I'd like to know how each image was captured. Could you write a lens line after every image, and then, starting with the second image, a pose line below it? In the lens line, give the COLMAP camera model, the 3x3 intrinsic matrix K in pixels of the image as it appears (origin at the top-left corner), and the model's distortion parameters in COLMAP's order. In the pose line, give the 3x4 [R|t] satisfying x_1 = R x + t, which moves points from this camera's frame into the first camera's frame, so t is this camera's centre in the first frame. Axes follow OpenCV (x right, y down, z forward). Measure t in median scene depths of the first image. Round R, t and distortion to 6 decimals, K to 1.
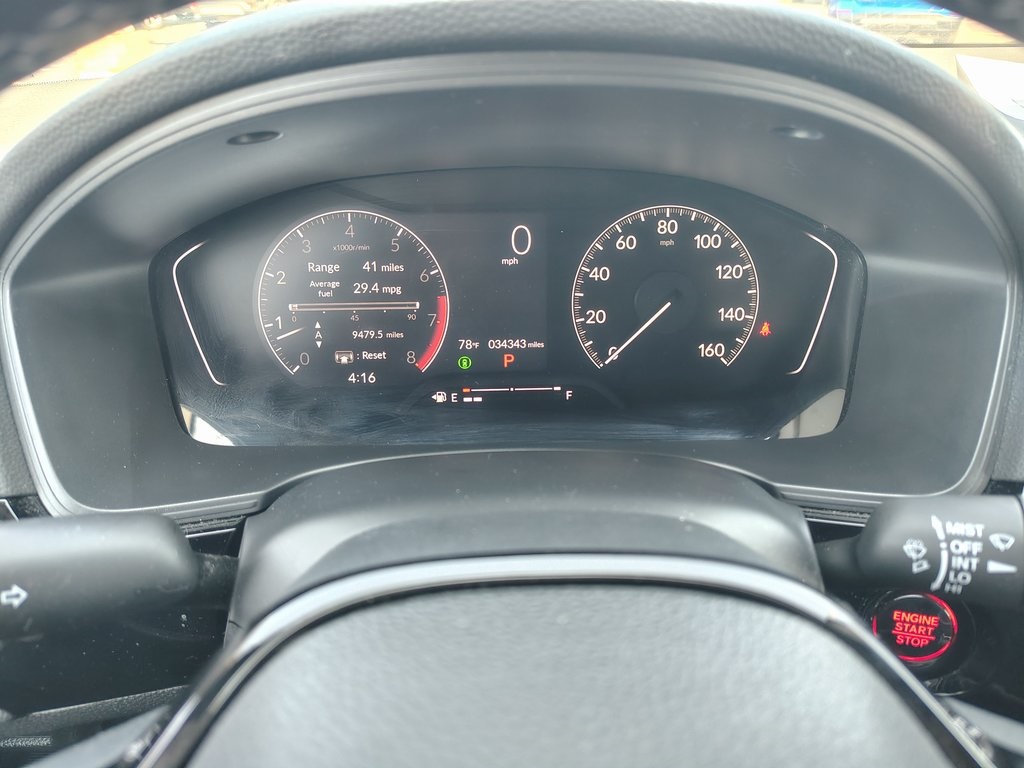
lens RADIAL K [[716.6, 0, 516.0], [0, 716.6, 388.7], [0, 0, 1]] dist [0.006748, -0.007855]
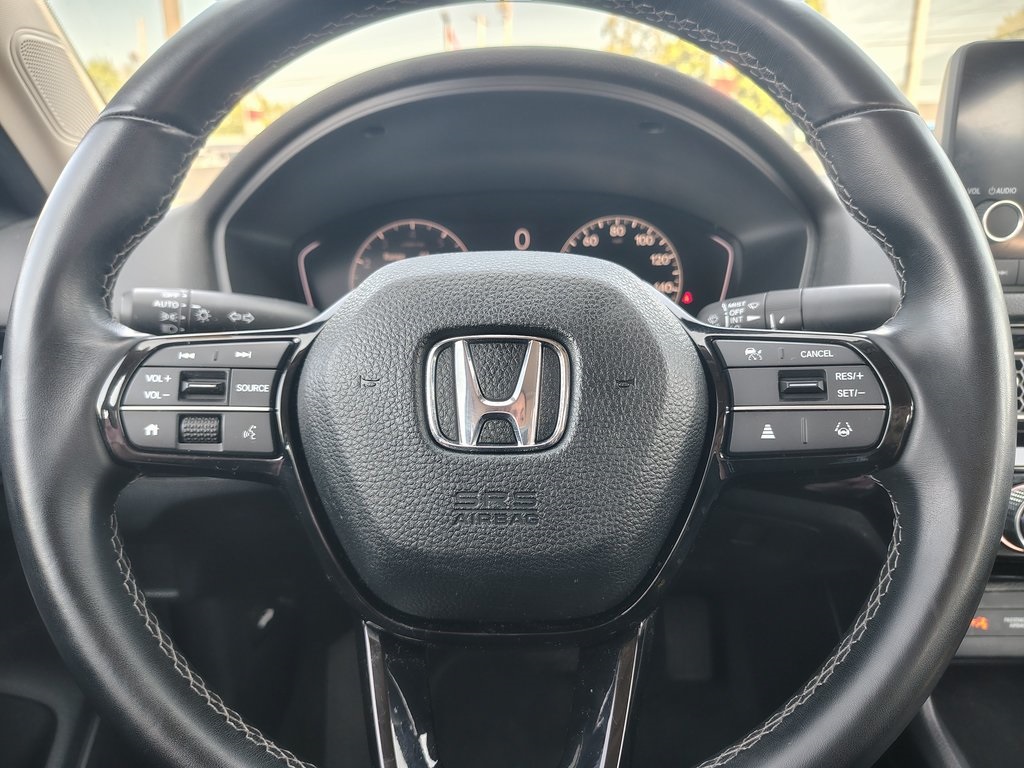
lens RADIAL K [[716.6, 0, 516.0], [0, 716.6, 388.7], [0, 0, 1]] dist [0.006748, -0.007855]
pose [[0.998296, 0.004082, -0.058217, 0.085394], [-0.016791, 0.975462, -0.219528, 0.445587], [0.055892, 0.220131, 0.973868, -0.432914]]
